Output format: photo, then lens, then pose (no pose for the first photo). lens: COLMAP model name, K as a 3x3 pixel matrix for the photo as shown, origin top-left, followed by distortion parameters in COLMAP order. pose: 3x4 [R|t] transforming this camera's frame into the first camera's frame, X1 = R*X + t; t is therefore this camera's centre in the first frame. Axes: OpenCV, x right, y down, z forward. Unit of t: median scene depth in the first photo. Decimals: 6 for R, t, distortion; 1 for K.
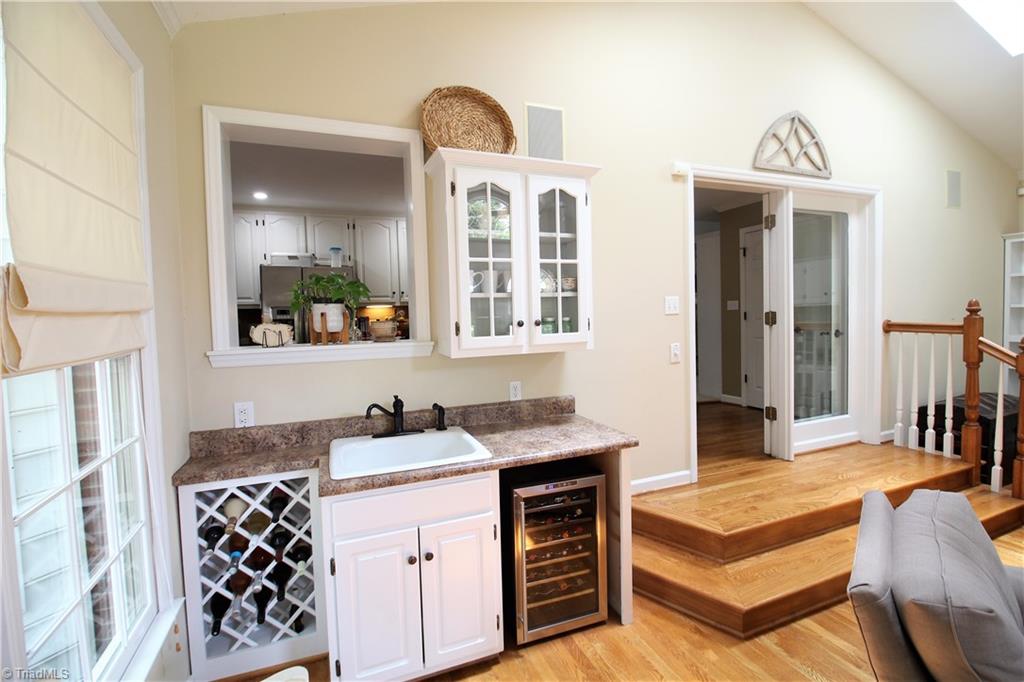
lens RADIAL K [[477.2, 0, 514.6], [0, 477.2, 337.8], [0, 0, 1]] dist [-0.009493, -0.003088]
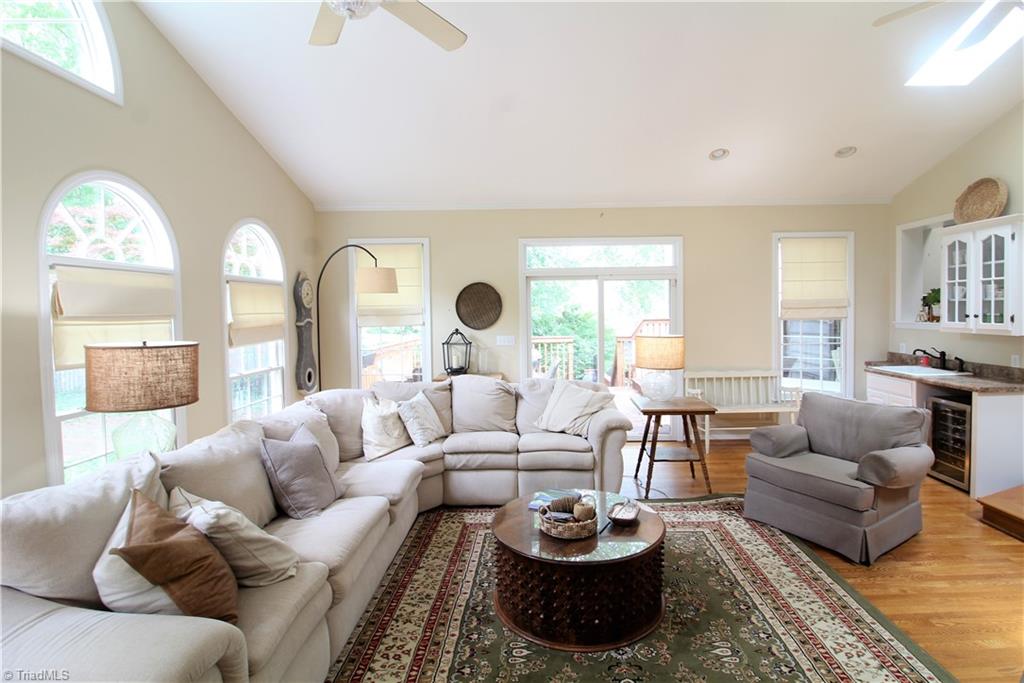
lens RADIAL K [[520.2, 0, 515.2], [0, 520.2, 338.5], [0, 0, 1]] dist [-0.023957, -0.001555]
pose [[-0.402968, 0.076816, -0.911985, 2.338339], [-0.023850, 0.995252, 0.094369, -0.082039], [0.914903, 0.059779, -0.399222, 0.210504]]
